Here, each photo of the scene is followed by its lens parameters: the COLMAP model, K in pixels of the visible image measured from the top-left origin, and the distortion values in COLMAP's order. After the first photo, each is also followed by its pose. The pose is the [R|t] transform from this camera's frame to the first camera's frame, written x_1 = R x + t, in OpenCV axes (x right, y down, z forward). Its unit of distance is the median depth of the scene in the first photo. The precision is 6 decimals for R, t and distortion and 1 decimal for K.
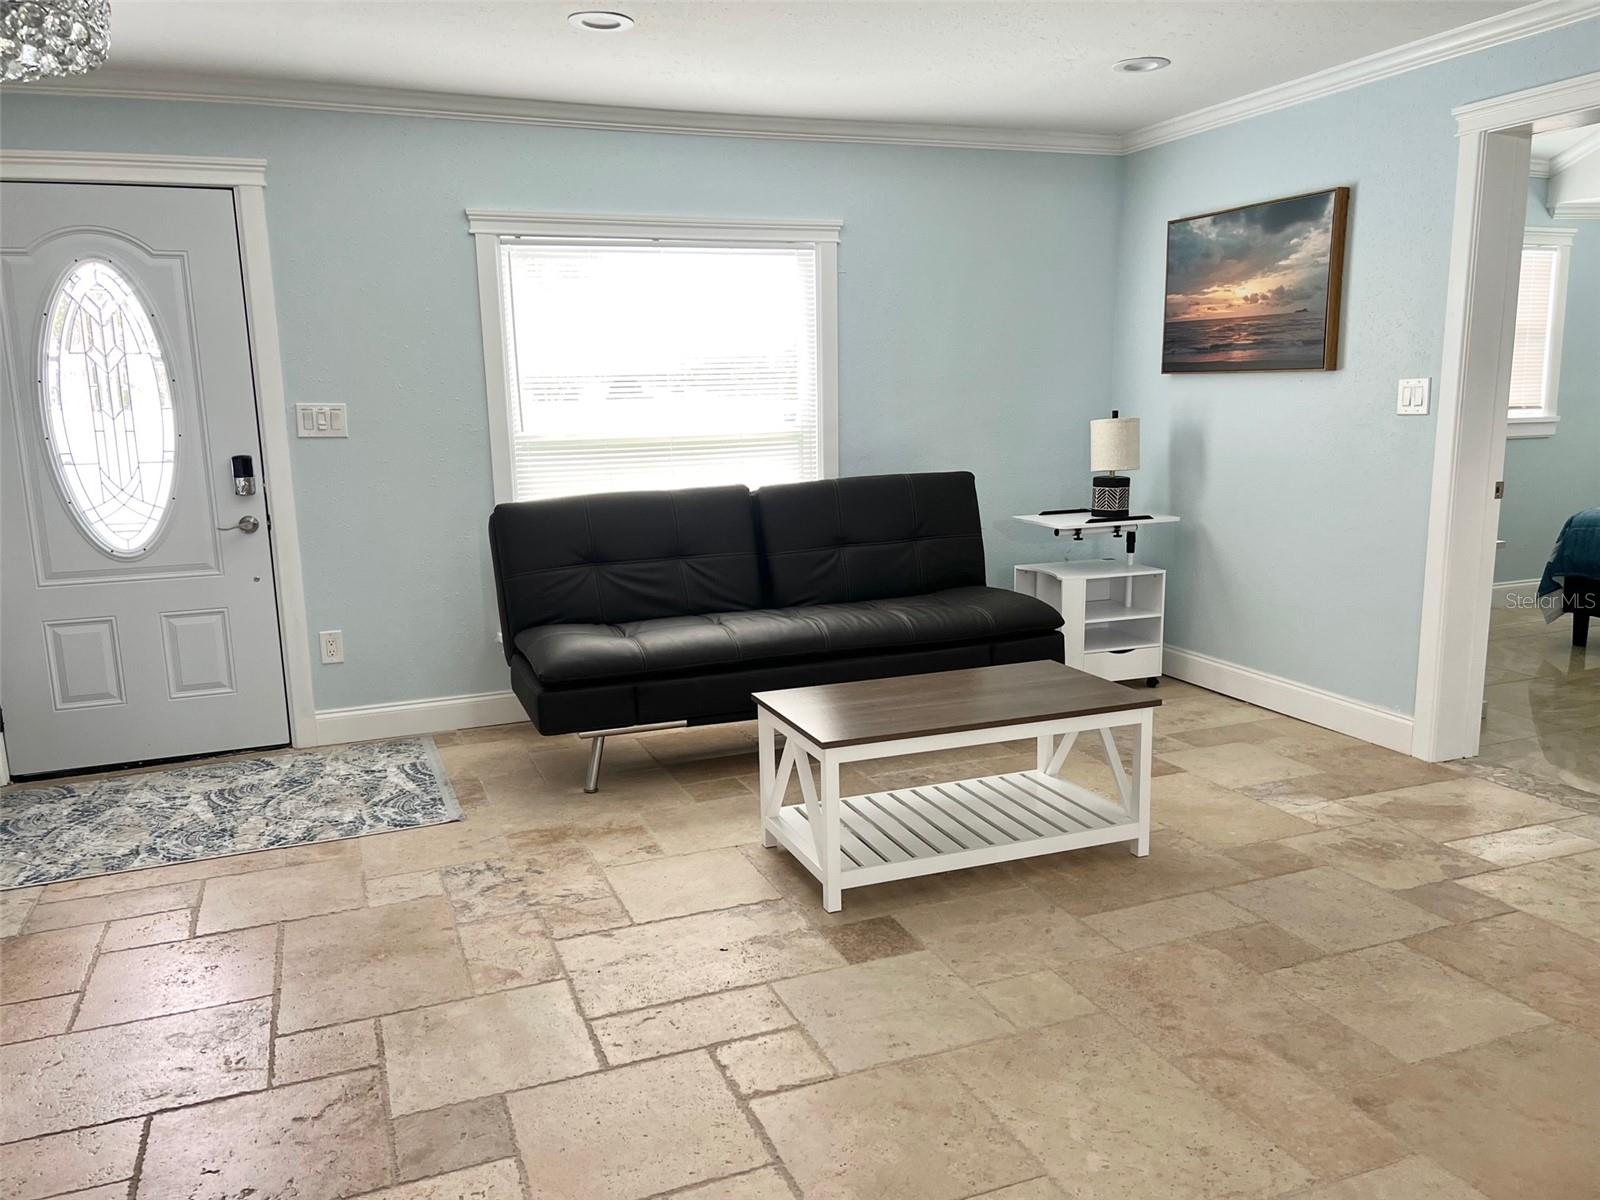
lens RADIAL K [[1193.8, 0, 800.0], [0, 1193.8, 600.0], [0, 0, 1]] dist [0.033000, -0.002264]
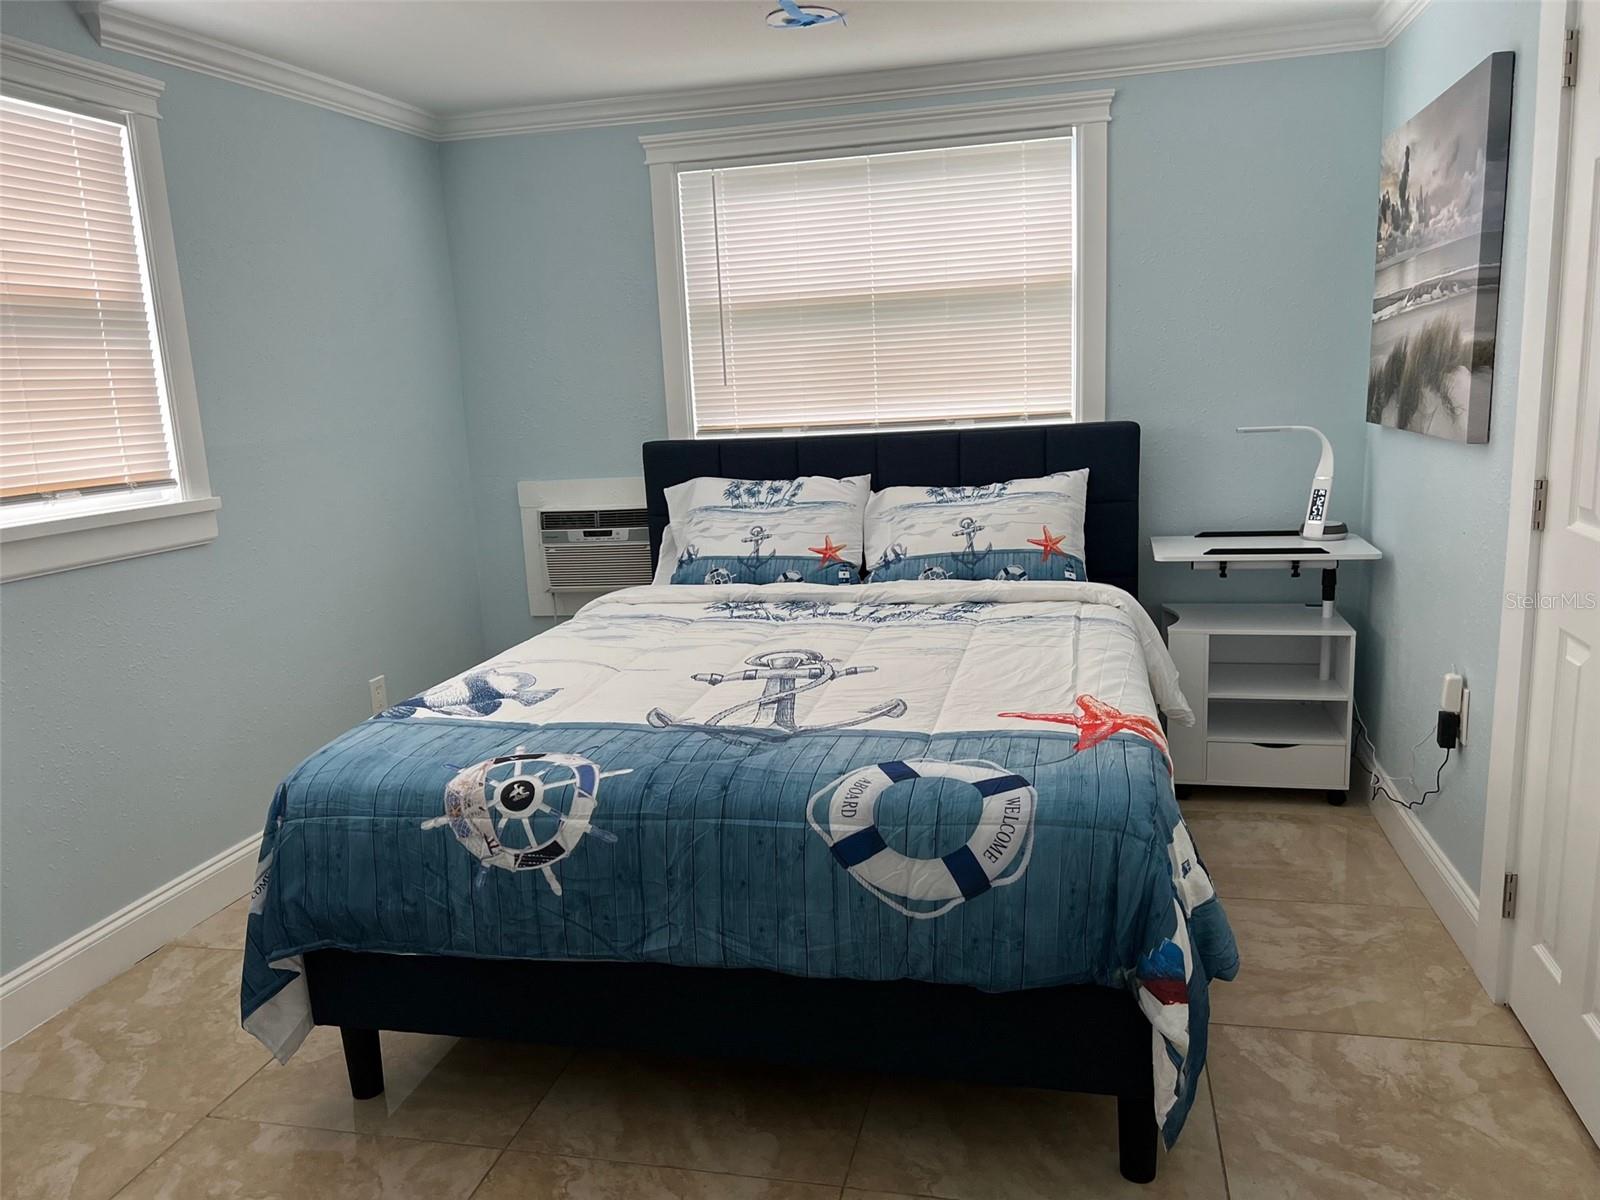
lens RADIAL K [[1193.8, 0, 800.0], [0, 1193.8, 600.0], [0, 0, 1]] dist [0.033000, -0.002264]
pose [[0.573724, -0.154708, 0.804305, 0.446324], [0.179445, 0.981883, 0.060865, -0.118534], [-0.799150, 0.109409, 0.591091, 0.657363]]
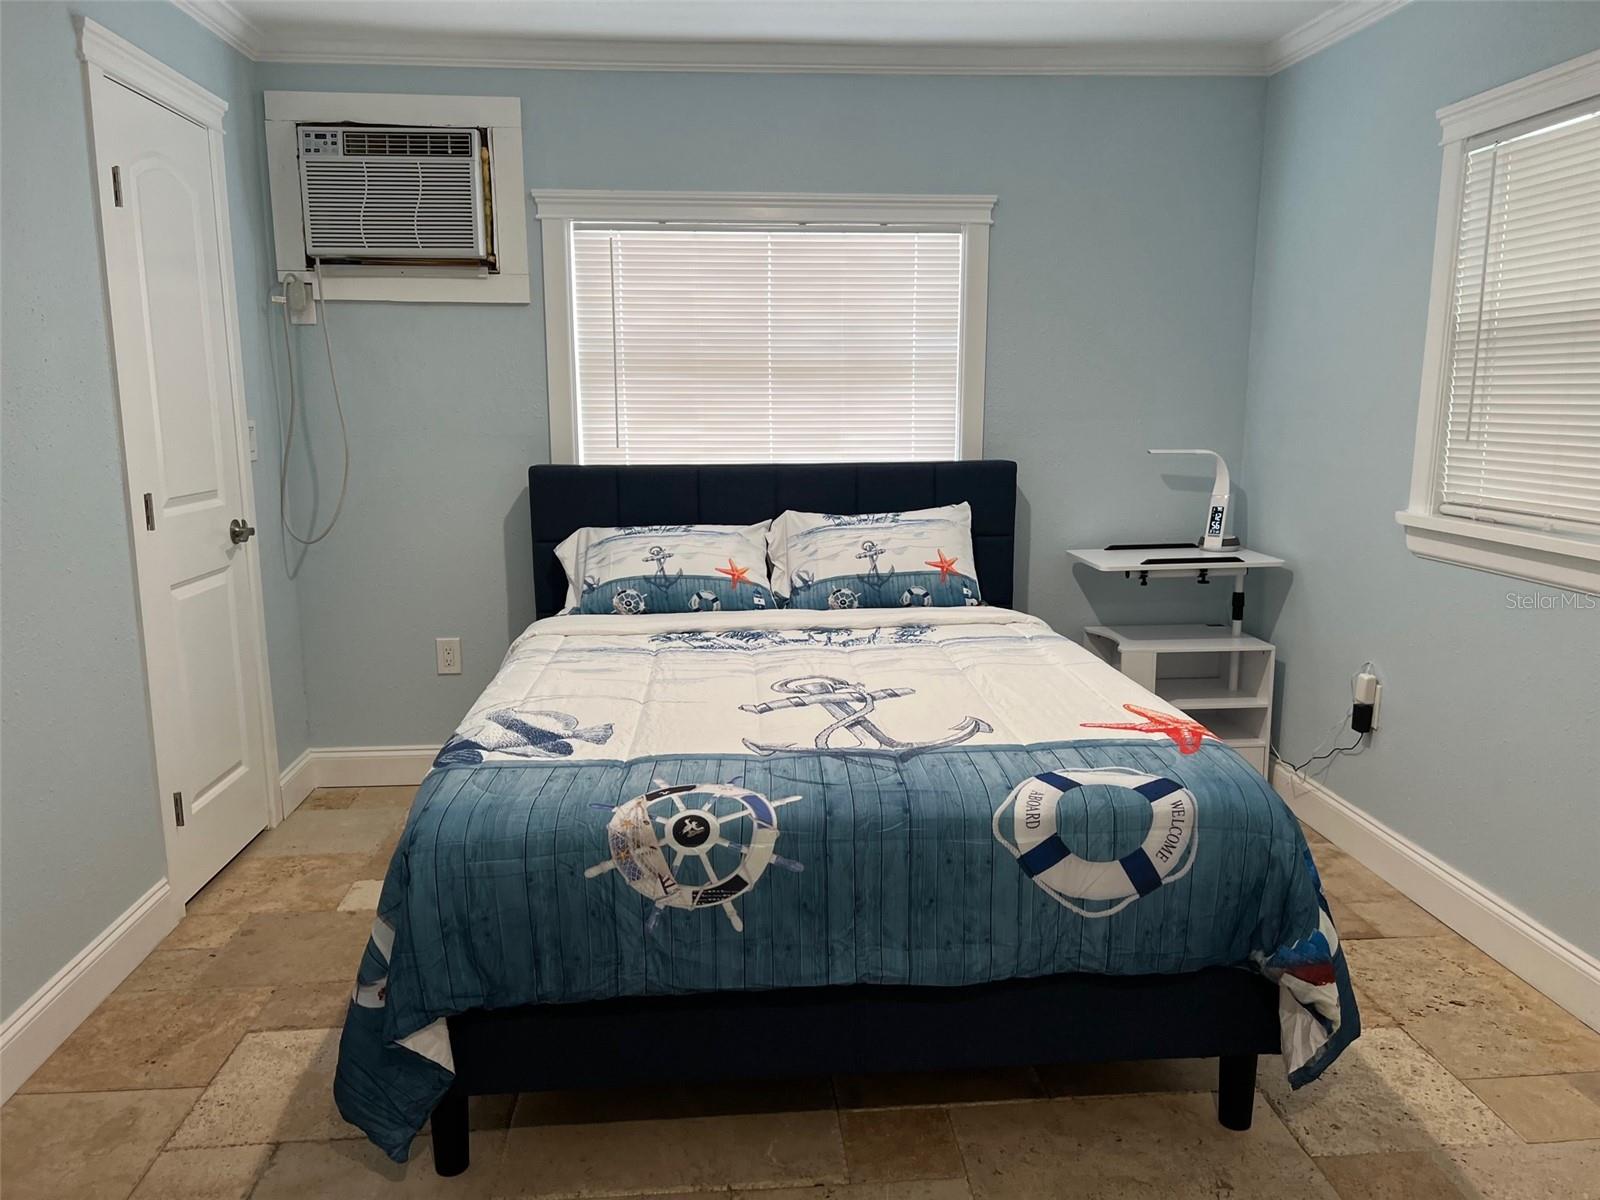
lens RADIAL K [[1202.4, 0, 771.1], [0, 1202.4, 564.8], [0, 0, 1]] dist [0.087829, -0.000183]
pose [[0.326442, -0.123659, 0.937093, 0.364151], [0.181743, 0.981118, 0.066157, -0.149457], [-0.927580, 0.148714, 0.342753, 0.782972]]
